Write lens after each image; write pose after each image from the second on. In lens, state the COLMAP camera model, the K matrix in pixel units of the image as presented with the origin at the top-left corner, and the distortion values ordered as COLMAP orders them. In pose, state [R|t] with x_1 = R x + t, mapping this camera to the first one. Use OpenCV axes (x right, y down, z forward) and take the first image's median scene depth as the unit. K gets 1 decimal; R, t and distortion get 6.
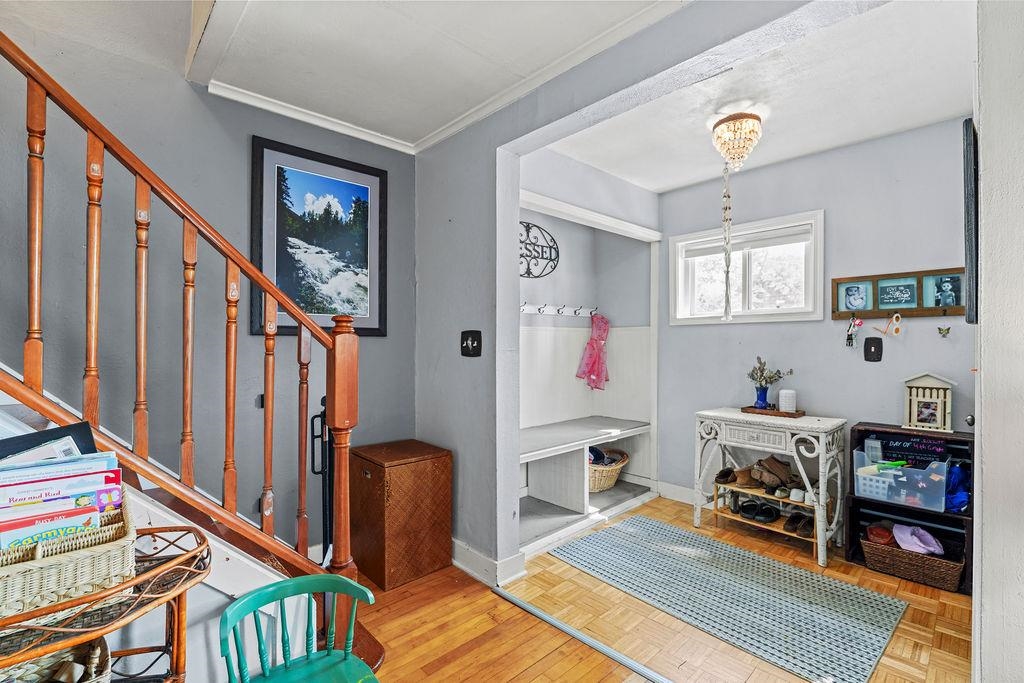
lens RADIAL K [[460.4, 0, 514.0], [0, 460.4, 347.8], [0, 0, 1]] dist [-0.023339, 0.000315]
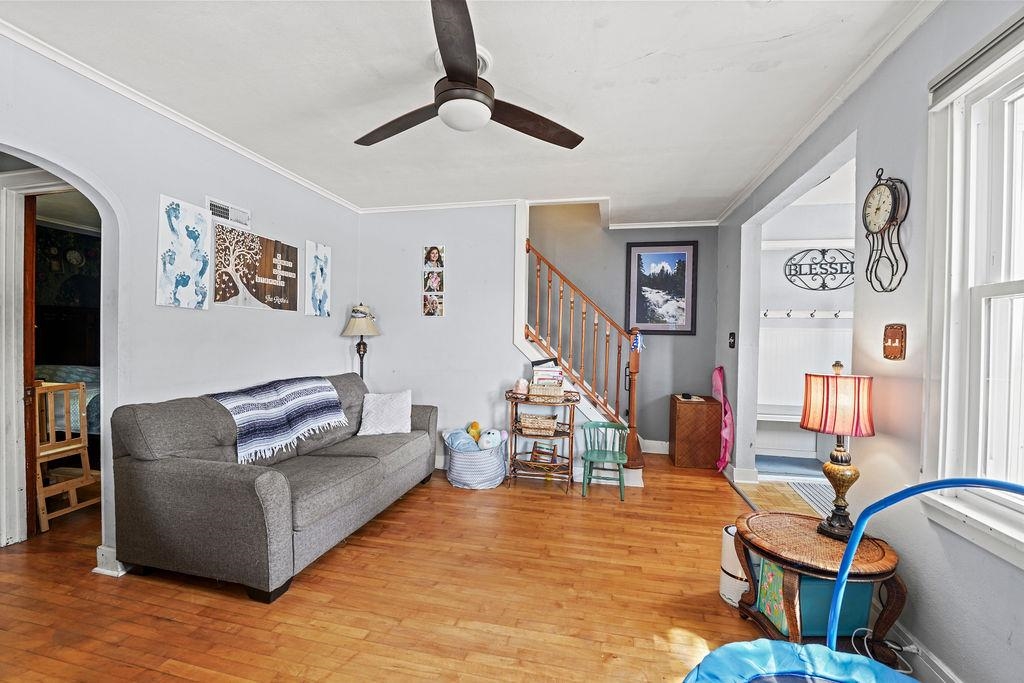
lens RADIAL K [[423.1, 0, 512.3], [0, 423.1, 343.9], [0, 0, 1]] dist [-0.029396, 0.002832]
pose [[0.568306, 0.023703, -0.822476, 0.689513], [-0.023124, 0.999650, 0.012831, 0.003587], [0.822492, 0.011727, 0.568655, -0.520351]]
